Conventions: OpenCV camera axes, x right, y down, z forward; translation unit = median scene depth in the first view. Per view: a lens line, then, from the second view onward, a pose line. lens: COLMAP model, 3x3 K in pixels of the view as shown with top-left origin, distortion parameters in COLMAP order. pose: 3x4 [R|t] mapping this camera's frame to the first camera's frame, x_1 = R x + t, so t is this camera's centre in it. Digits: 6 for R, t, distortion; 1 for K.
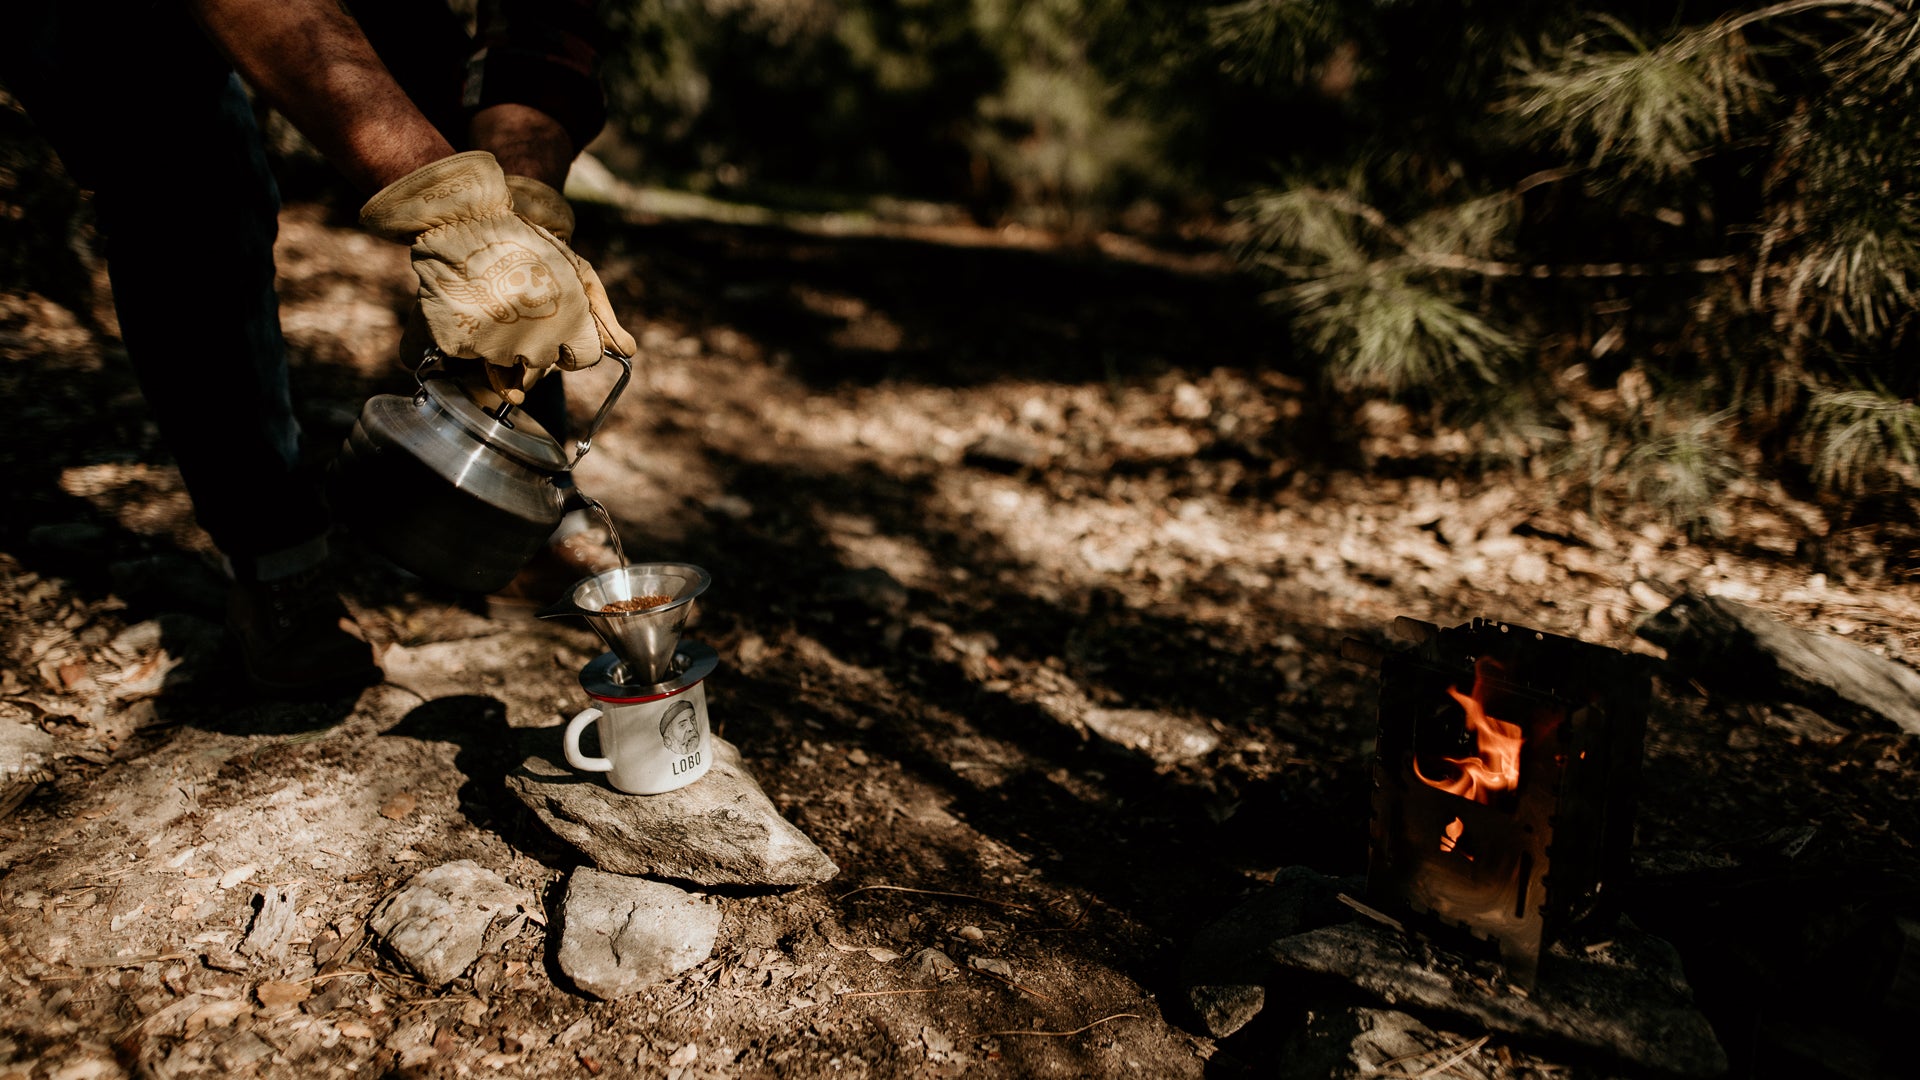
lens RADIAL K [[1335.6, 0, 960.0], [0, 1335.6, 540.0], [0, 0, 1]] dist [-0.008692, 0.002276]
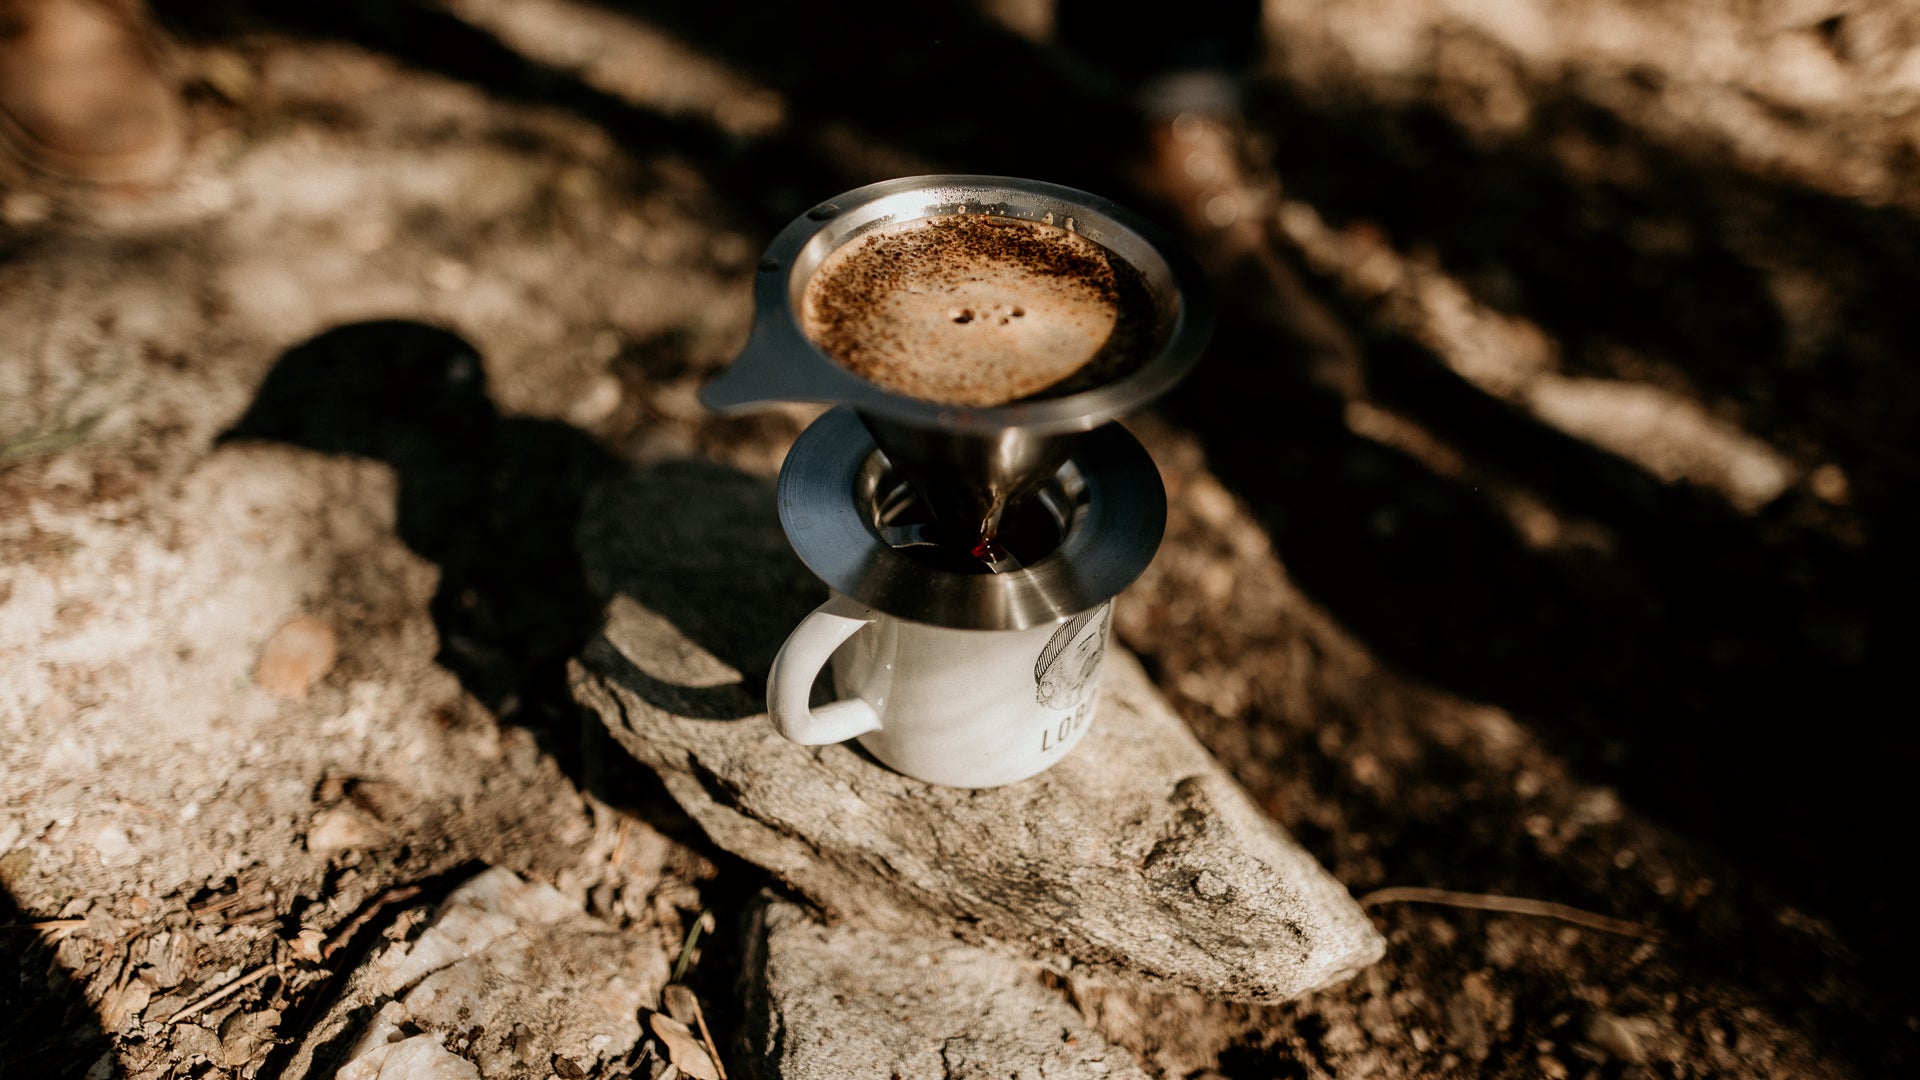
lens RADIAL K [[1335.6, 0, 960.0], [0, 1335.6, 540.0], [0, 0, 1]] dist [-0.008692, 0.002276]
pose [[0.994108, 0.053764, 0.094122, -0.257031], [-0.089140, 0.899534, 0.427660, -0.038568], [-0.061673, -0.433531, 0.899026, 0.632486]]
